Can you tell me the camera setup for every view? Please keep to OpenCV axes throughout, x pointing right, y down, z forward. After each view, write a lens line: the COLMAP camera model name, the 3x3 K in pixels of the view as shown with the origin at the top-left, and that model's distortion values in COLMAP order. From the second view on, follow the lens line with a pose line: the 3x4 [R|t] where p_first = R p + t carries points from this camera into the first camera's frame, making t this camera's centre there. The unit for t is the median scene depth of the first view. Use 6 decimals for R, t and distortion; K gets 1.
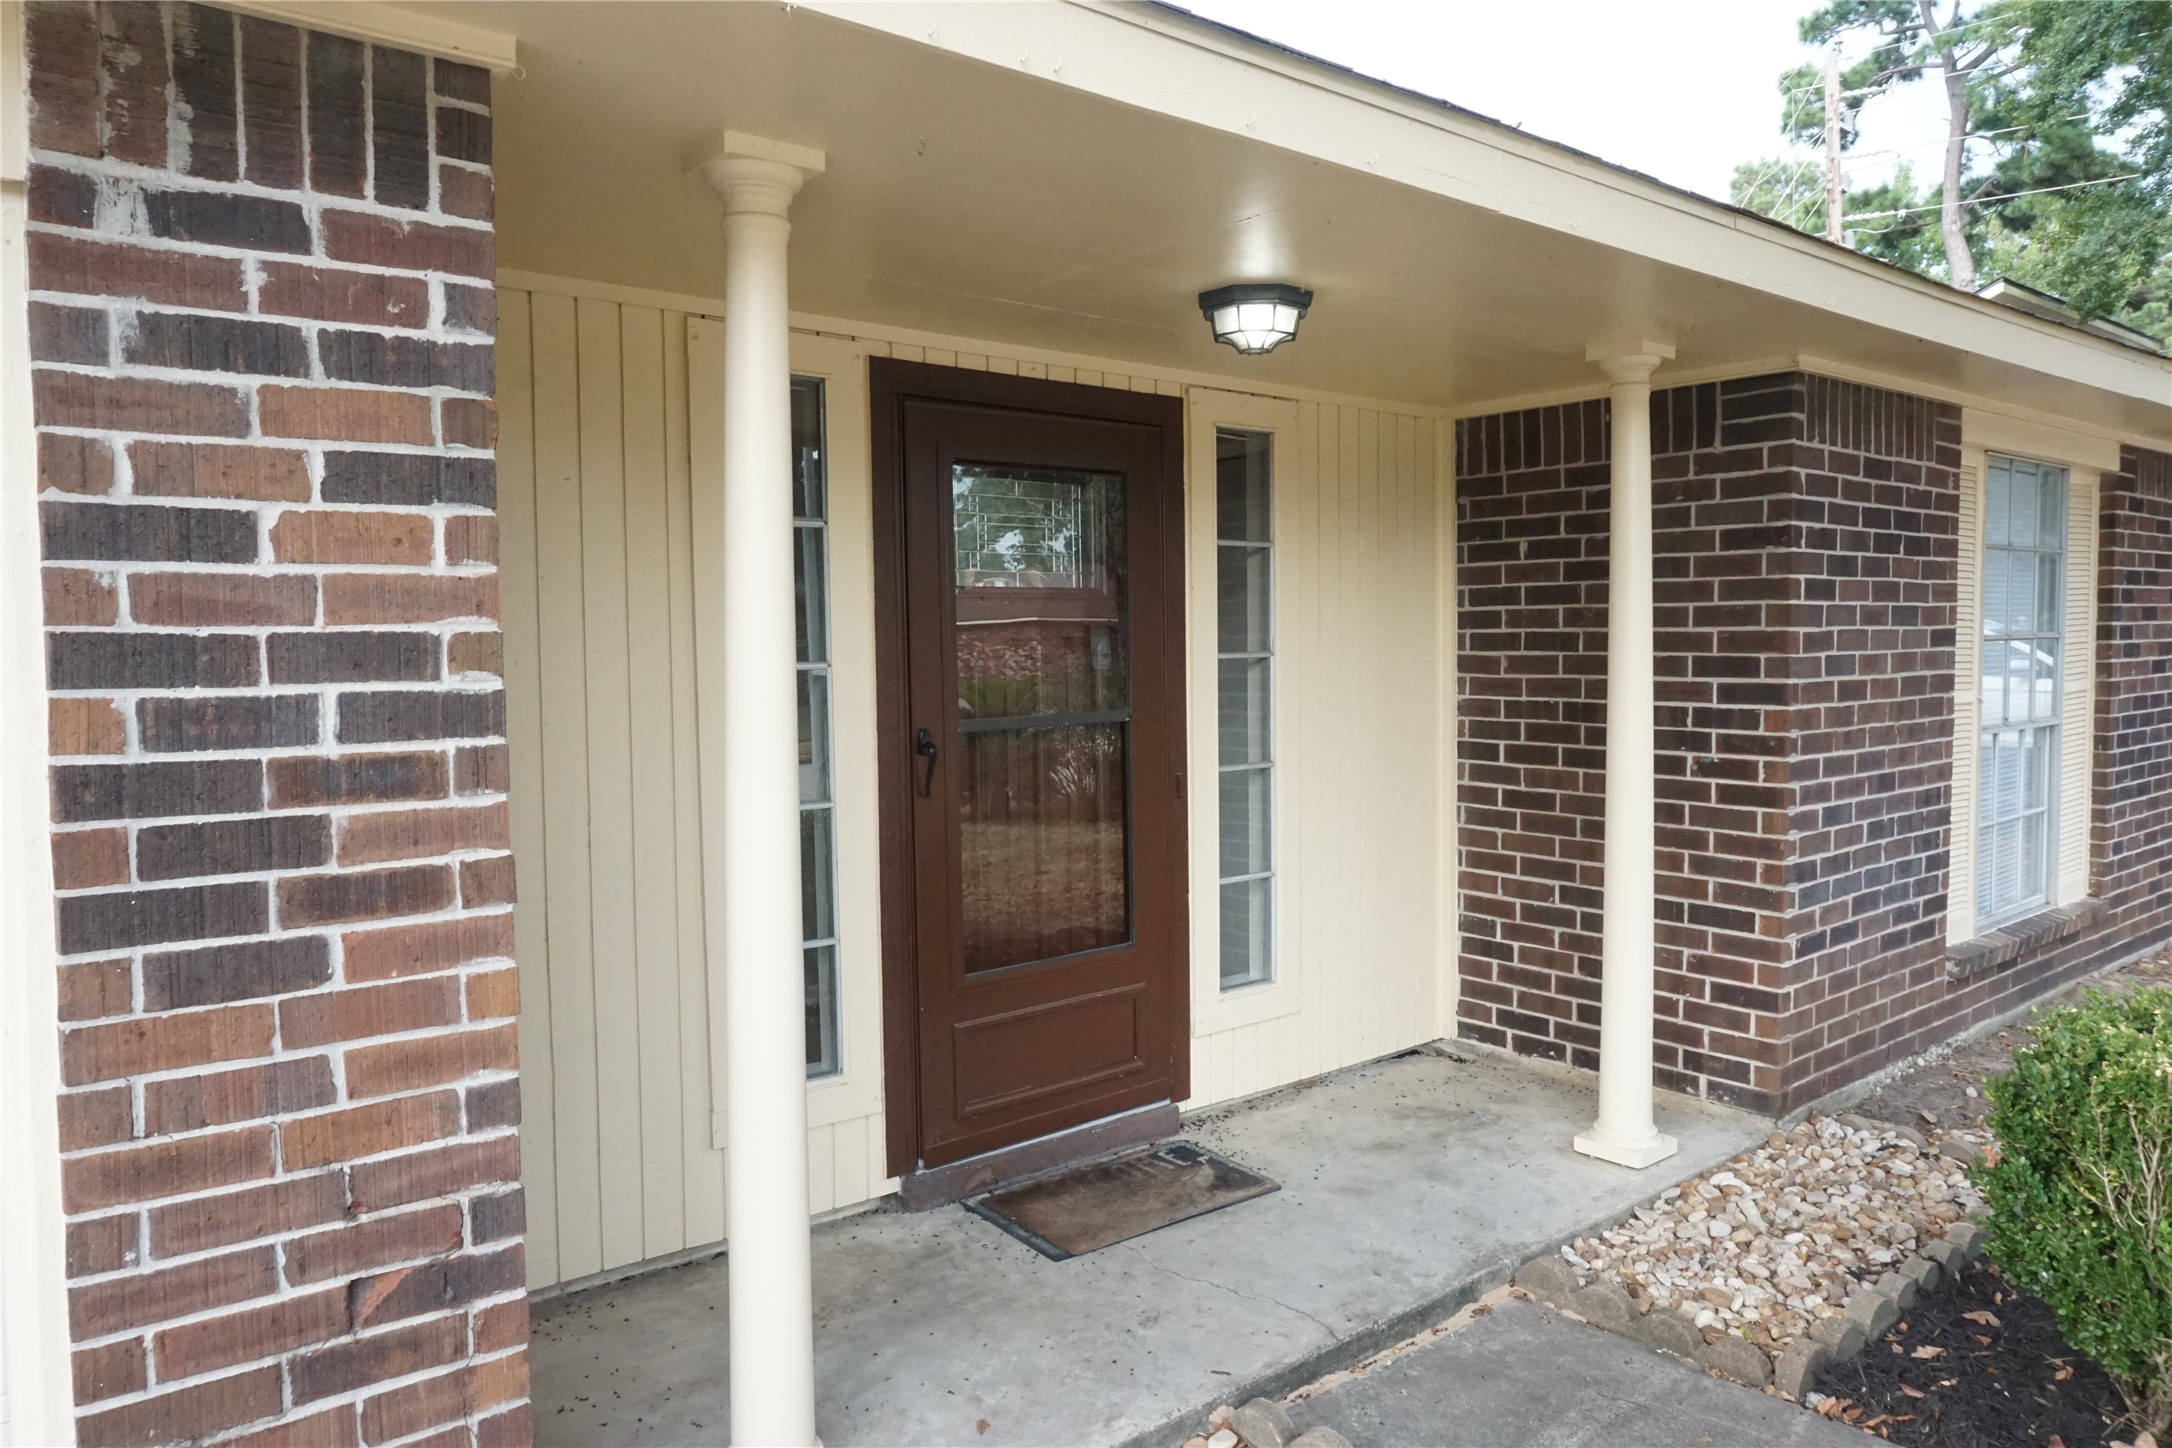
lens RADIAL K [[1451.4, 0, 1077.6], [0, 1451.4, 724.5], [0, 0, 1]] dist [-0.048579, 0.033811]
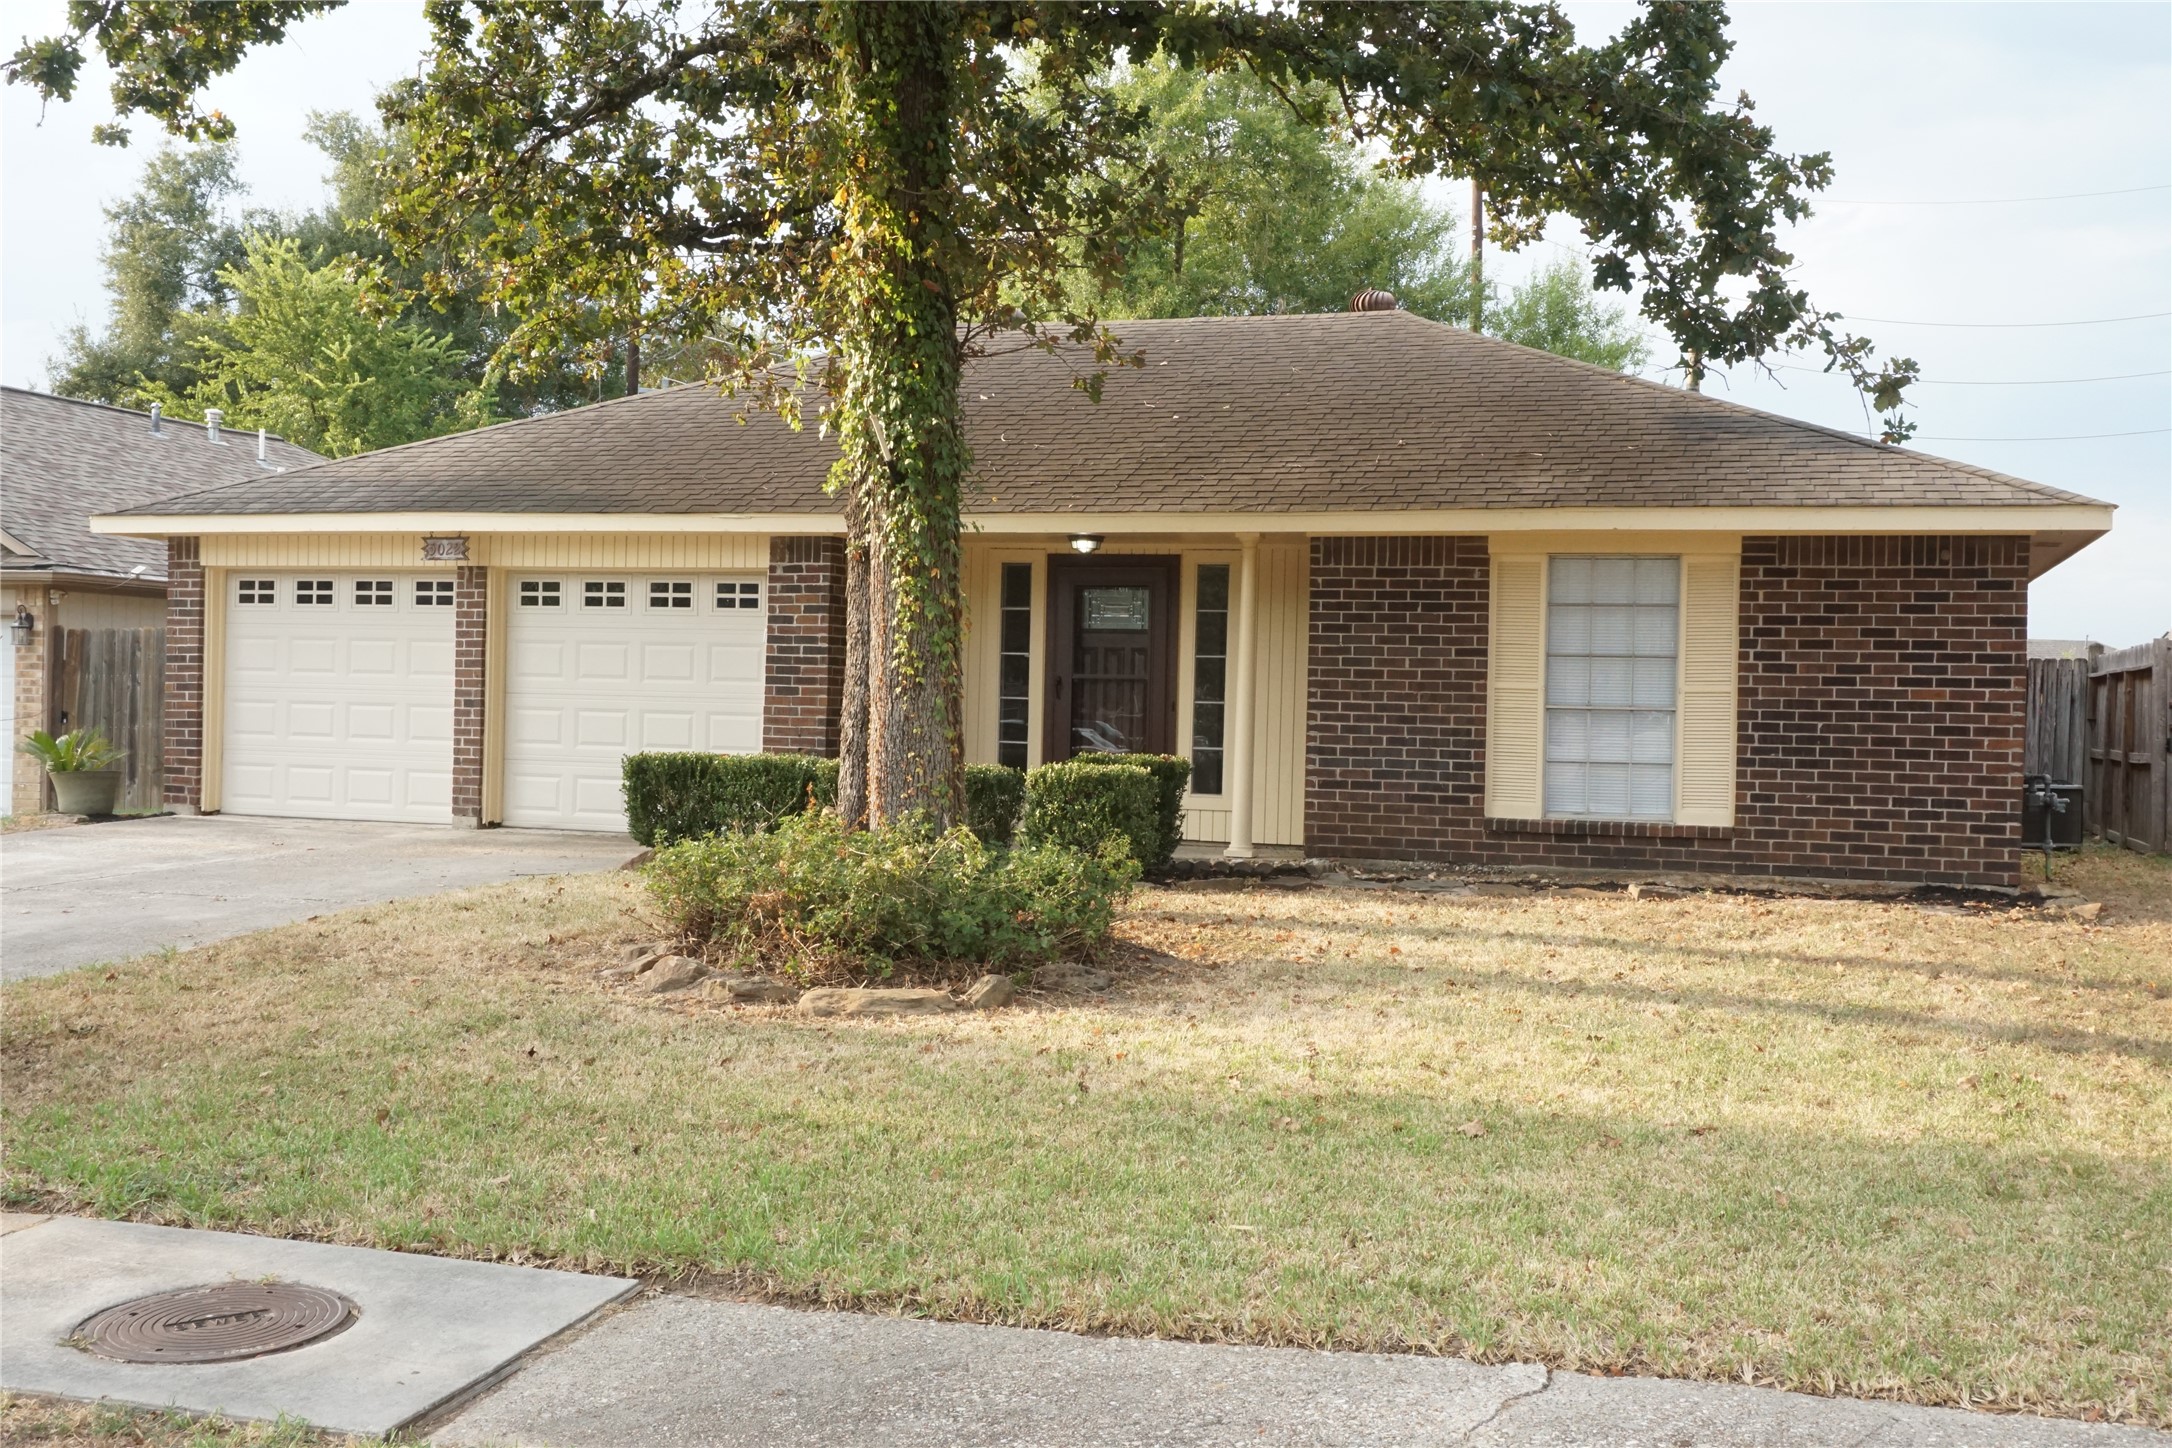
lens RADIAL K [[2232.7, 0, 1086.0], [0, 2232.7, 724.0], [0, 0, 1]] dist [0.033321, -0.050544]
pose [[0.548682, 0.030479, -0.835475, 7.925118], [-0.078312, 0.996815, -0.015066, 0.350519], [0.832355, 0.073694, 0.549322, -3.100234]]
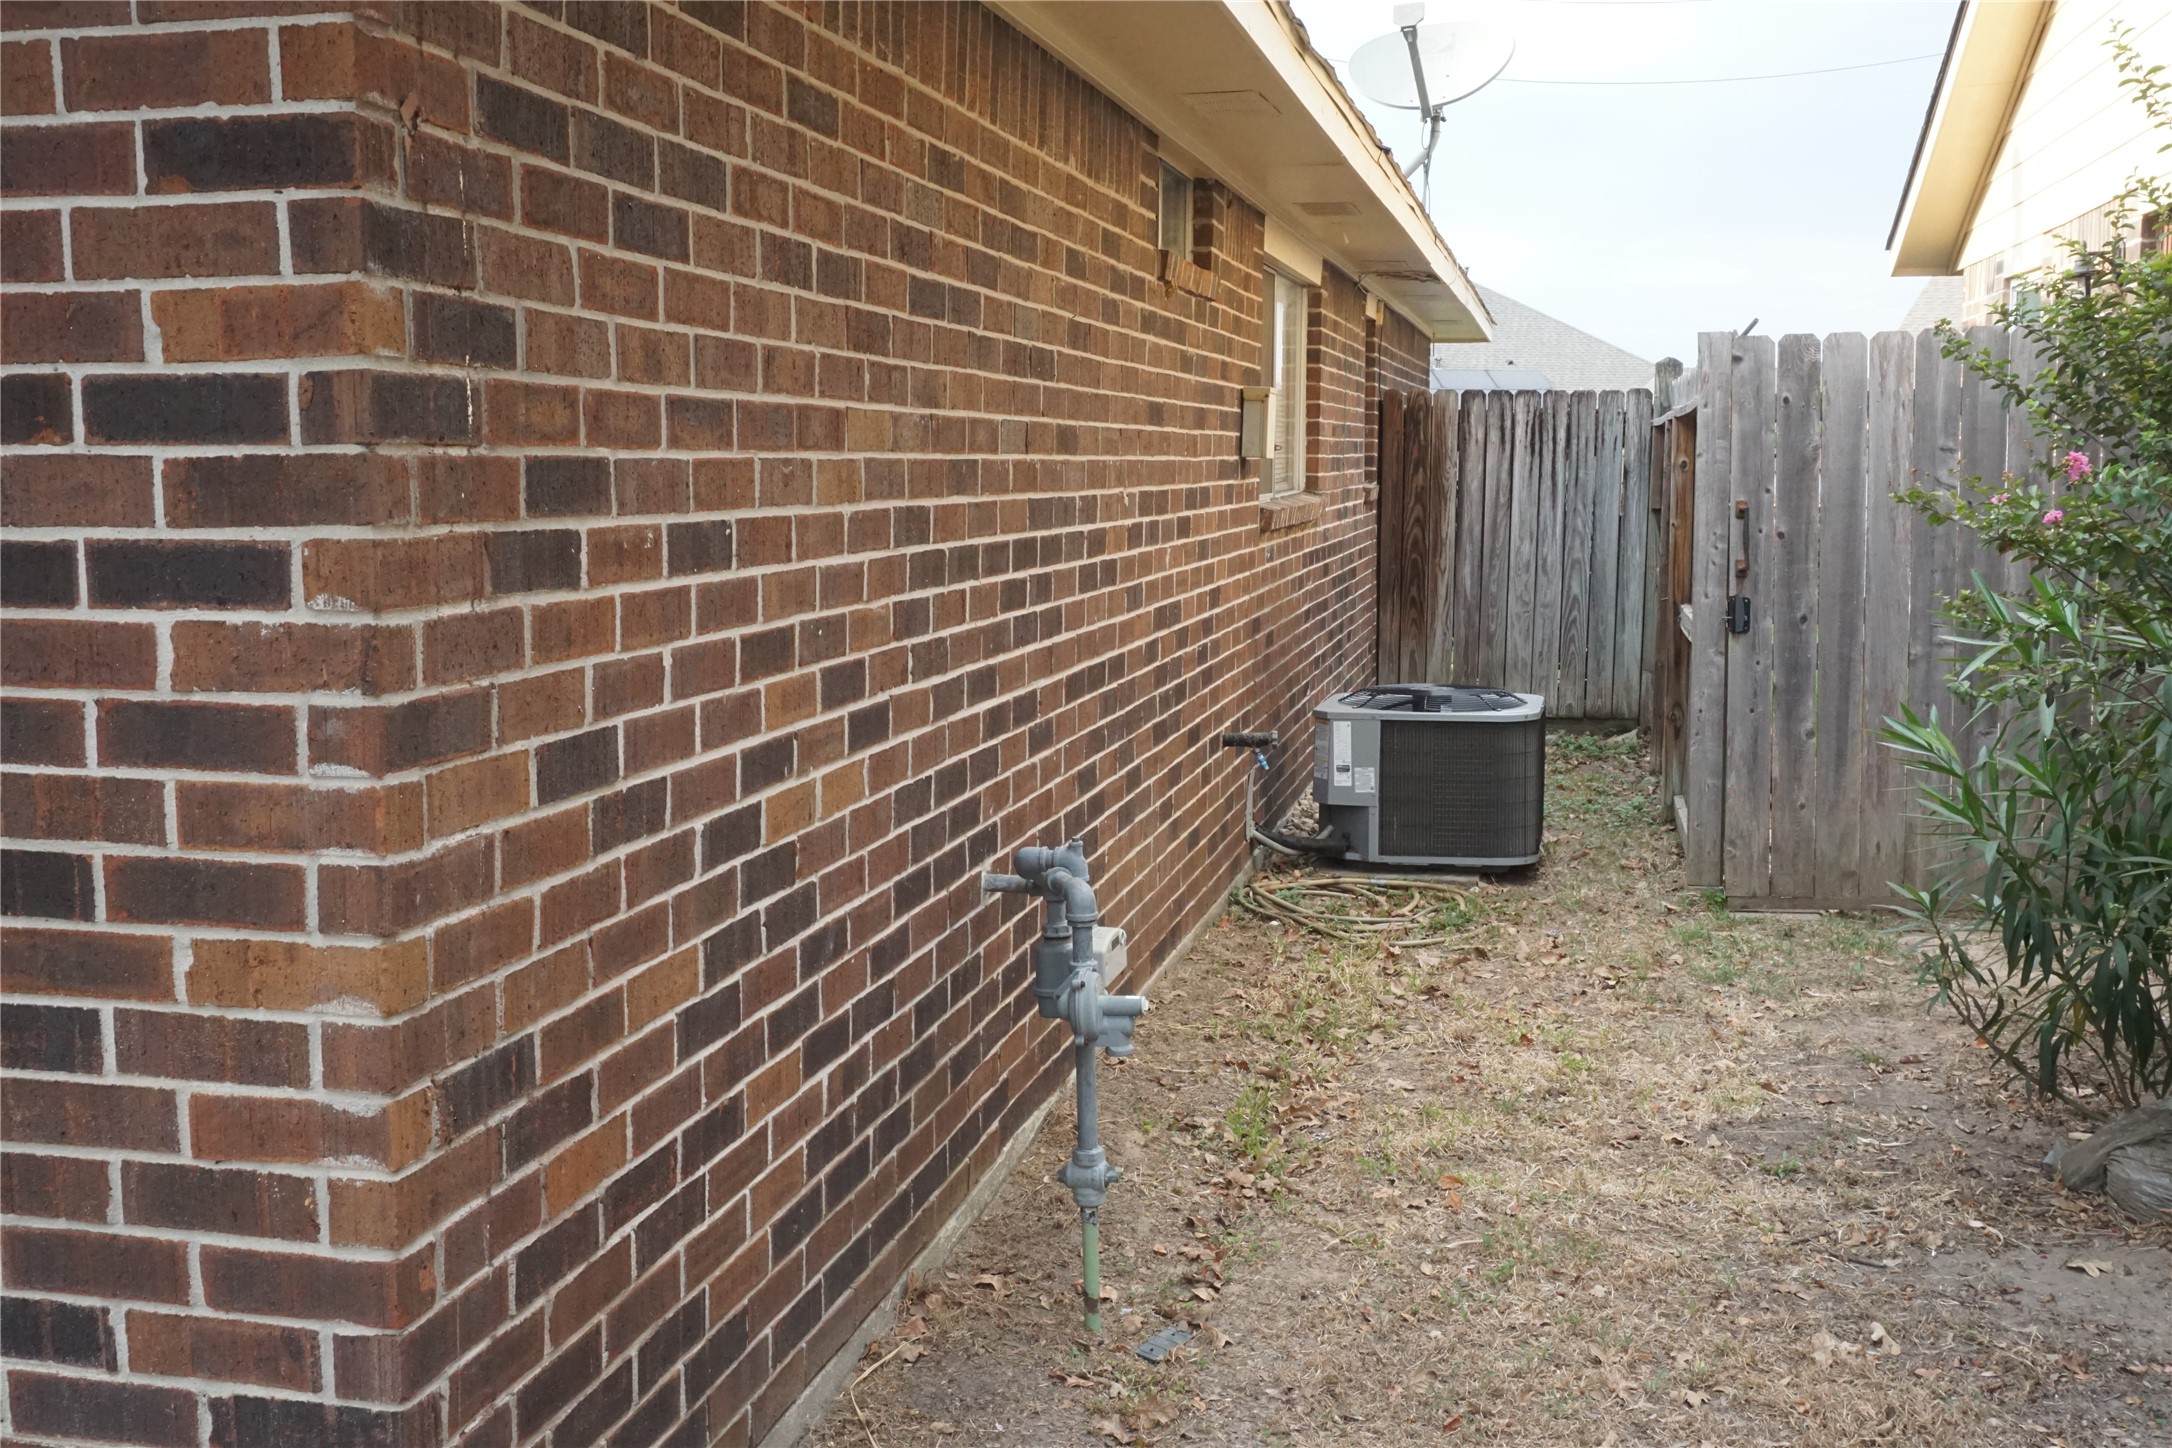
lens RADIAL K [[2232.7, 0, 1086.0], [0, 2232.7, 724.0], [0, 0, 1]] dist [0.033321, -0.050544]
pose [[0.629405, 0.105360, -0.769902, 4.311732], [-0.054843, 0.994318, 0.091237, -0.215331], [0.775140, -0.015201, 0.631607, 3.477391]]
